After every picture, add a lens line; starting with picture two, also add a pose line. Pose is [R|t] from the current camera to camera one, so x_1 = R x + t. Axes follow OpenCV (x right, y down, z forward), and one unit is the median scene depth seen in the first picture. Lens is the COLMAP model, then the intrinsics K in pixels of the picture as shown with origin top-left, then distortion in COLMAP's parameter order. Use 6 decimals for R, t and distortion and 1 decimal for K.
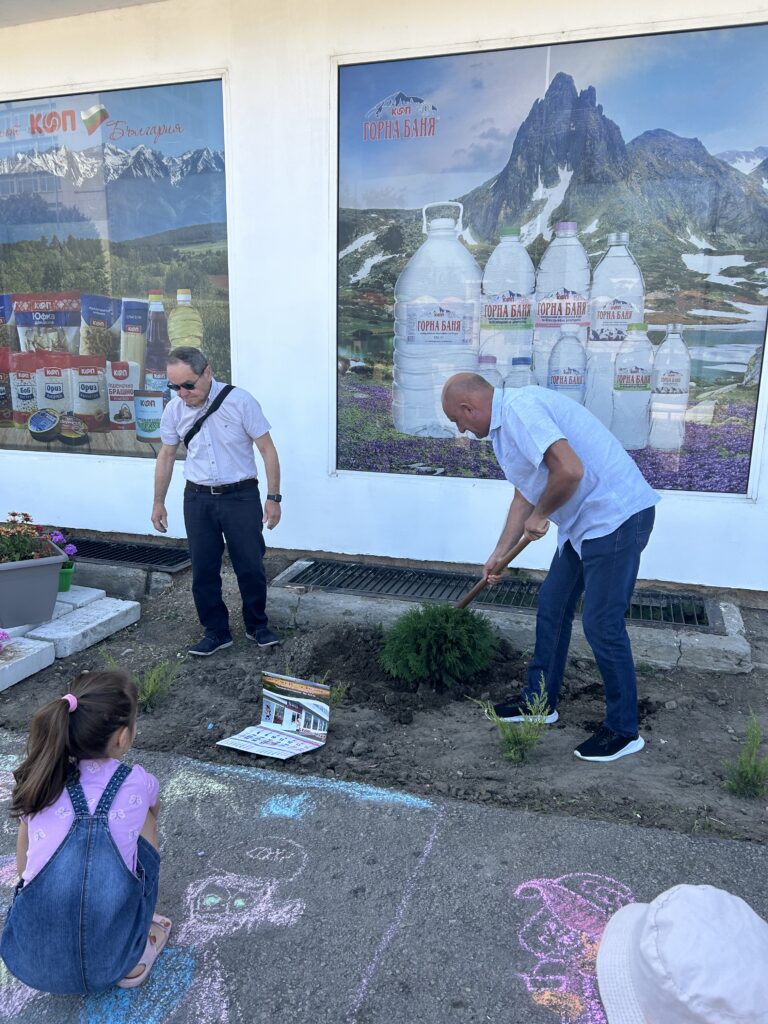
lens RADIAL K [[768.5, 0, 371.1], [0, 768.5, 521.2], [0, 0, 1]] dist [0.044134, -0.050104]
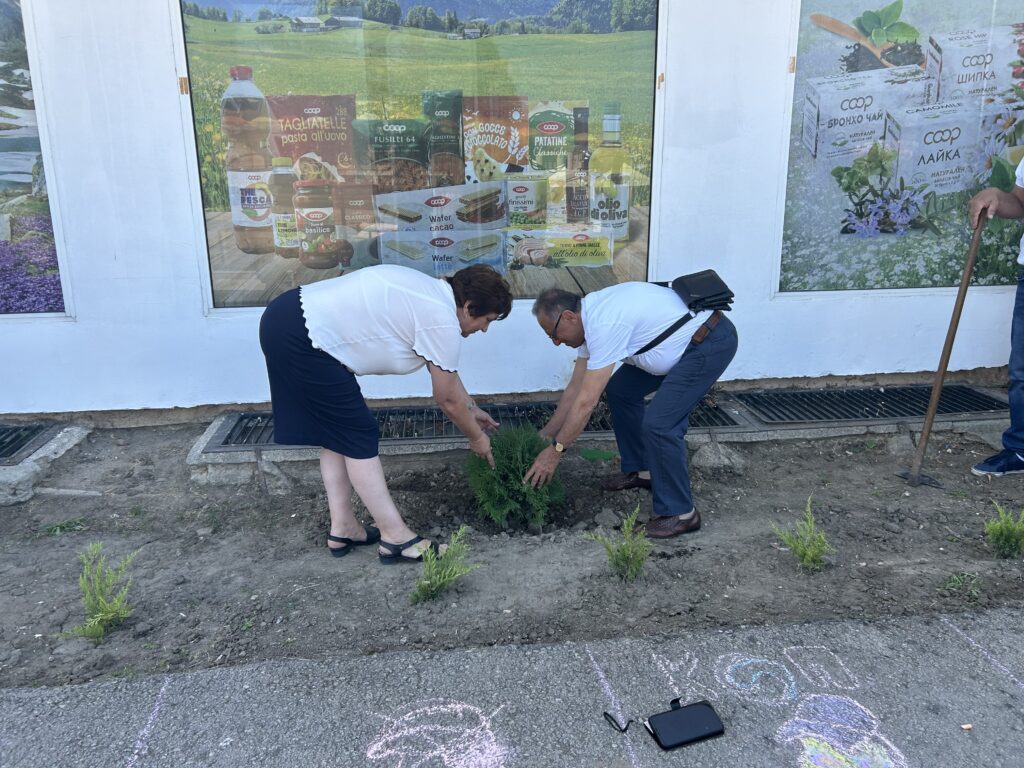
lens RADIAL K [[768.5, 0, 503.6], [0, 768.5, 383.4], [0, 0, 1]] dist [0.044134, -0.050104]
pose [[0.912147, -0.124070, 0.390634, 0.586151], [0.109158, 0.992197, 0.060245, 0.052611], [-0.395060, -0.012311, 0.918573, -0.085875]]
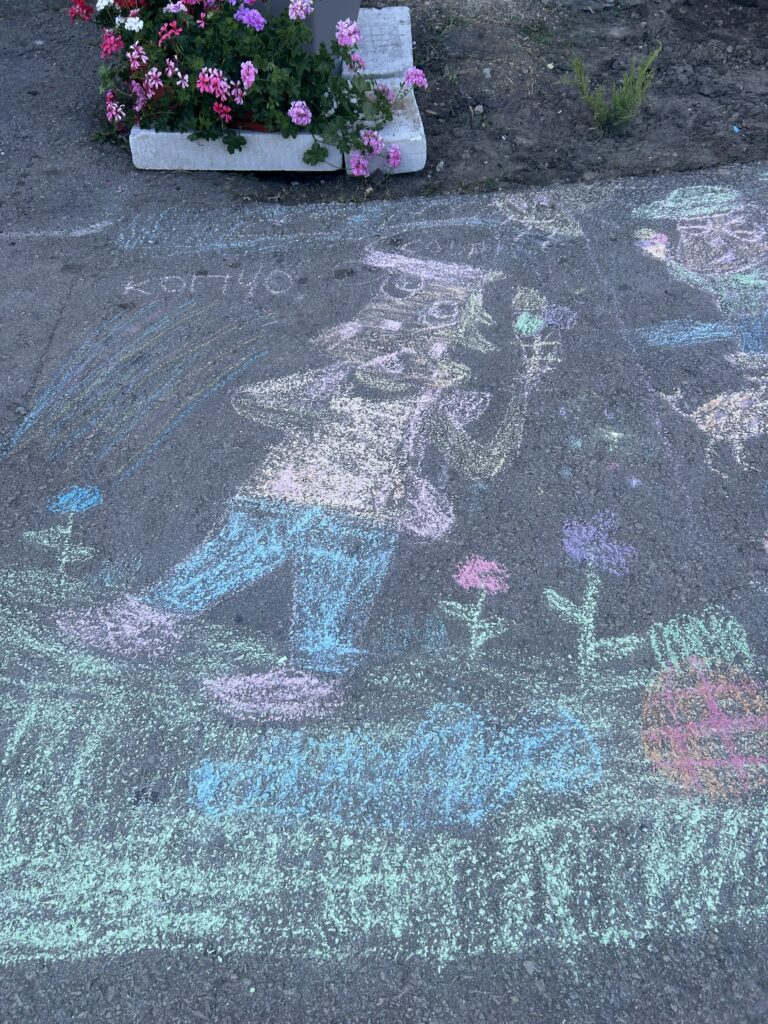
lens RADIAL K [[768.5, 0, 381.7], [0, 768.5, 528.7], [0, 0, 1]] dist [0.044134, -0.050104]
pose [[0.933778, -0.312752, 0.173909, -0.624126], [0.139765, 0.766120, 0.627317, 0.025120], [-0.329430, -0.561468, 0.759098, 0.227577]]
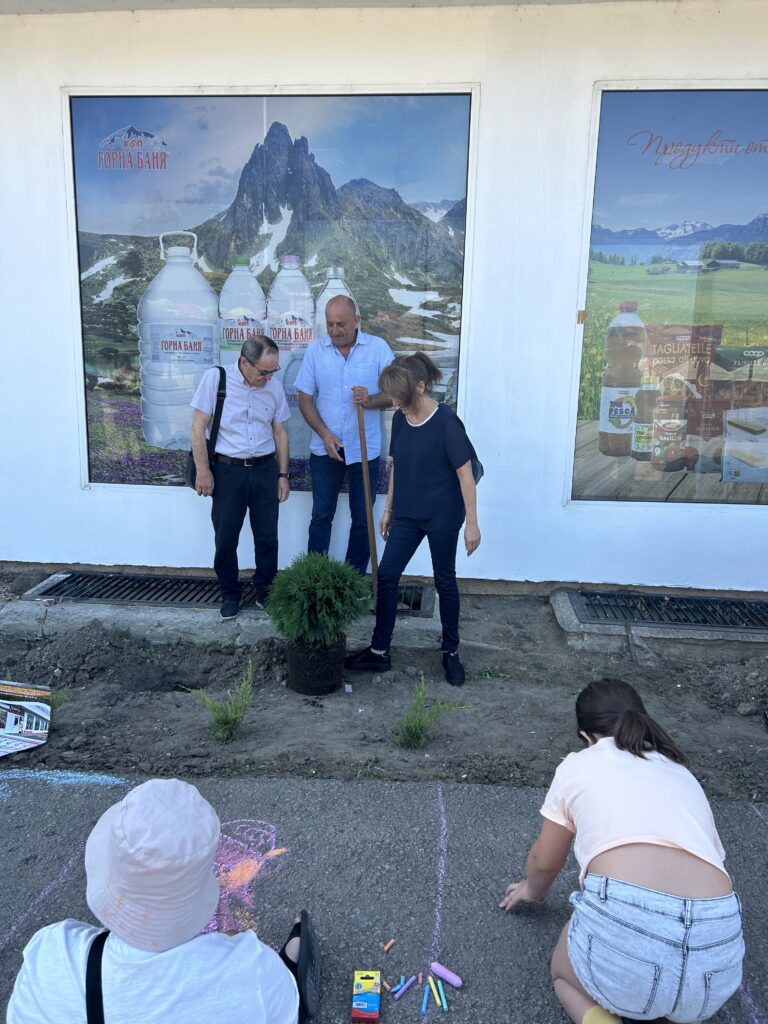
lens RADIAL K [[768.5, 0, 374.2], [0, 768.5, 521.7], [0, 0, 1]] dist [0.044134, -0.050104]
pose [[0.976393, -0.034594, 0.213212, 0.120448], [0.037855, 0.999220, -0.011230, 0.012024], [-0.212658, 0.019036, 0.976941, -0.100432]]
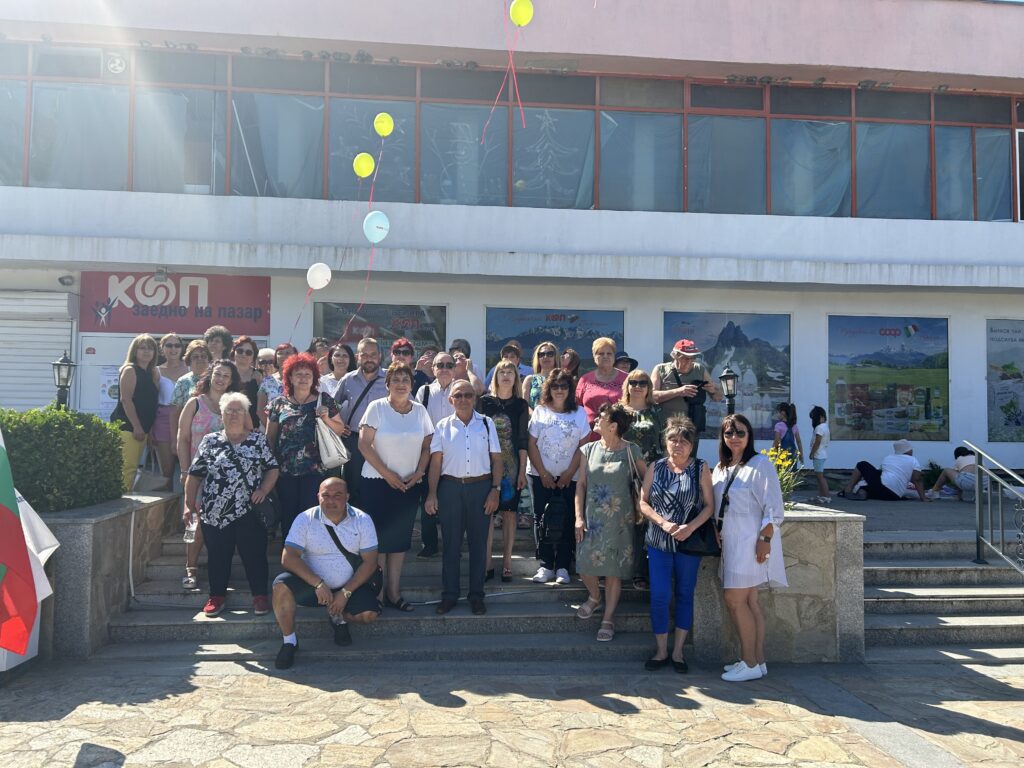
lens RADIAL K [[768.5, 0, 514.5], [0, 768.5, 389.4], [0, 0, 1]] dist [0.044134, -0.050104]
pose [[0.916767, 0.014037, 0.399175, -1.957301], [0.086103, 0.968940, -0.231822, 0.425191], [-0.390031, 0.246897, 0.887084, -1.566438]]
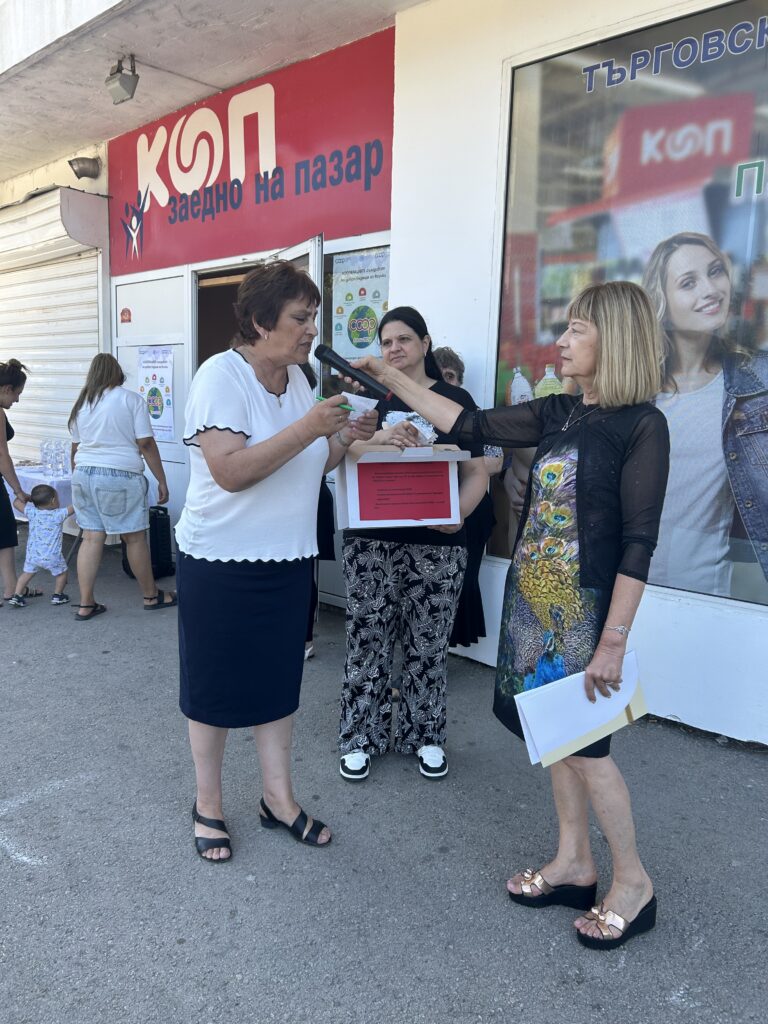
lens RADIAL K [[768.5, 0, 385.9], [0, 768.5, 520.1], [0, 0, 1]] dist [0.044134, -0.050104]
pose [[0.904898, 0.071578, -0.419567, -1.187736], [-0.096744, 0.994546, -0.038983, -0.180889], [0.414488, 0.075866, 0.906887, 0.667471]]
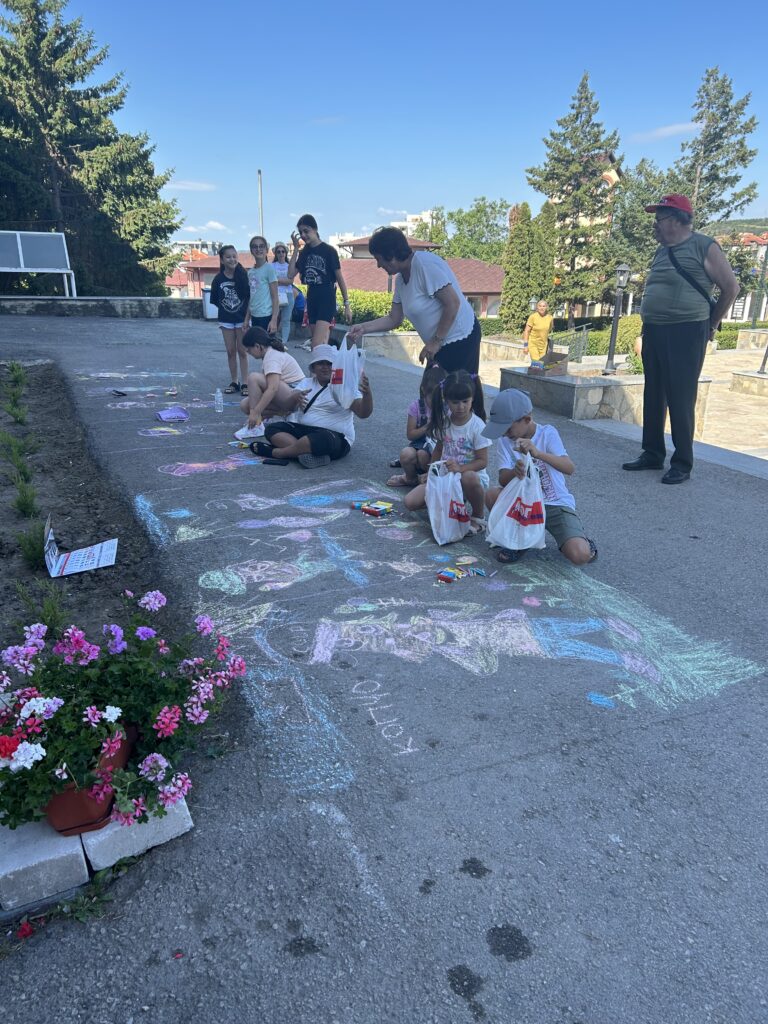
lens RADIAL K [[768.5, 0, 374.8], [0, 768.5, 514.3], [0, 0, 1]] dist [0.044134, -0.050104]
pose [[-0.661761, -0.259782, 0.703268, -0.964586], [0.126889, 0.885704, 0.446573, -0.212156], [-0.738899, 0.384762, -0.553160, 0.963137]]
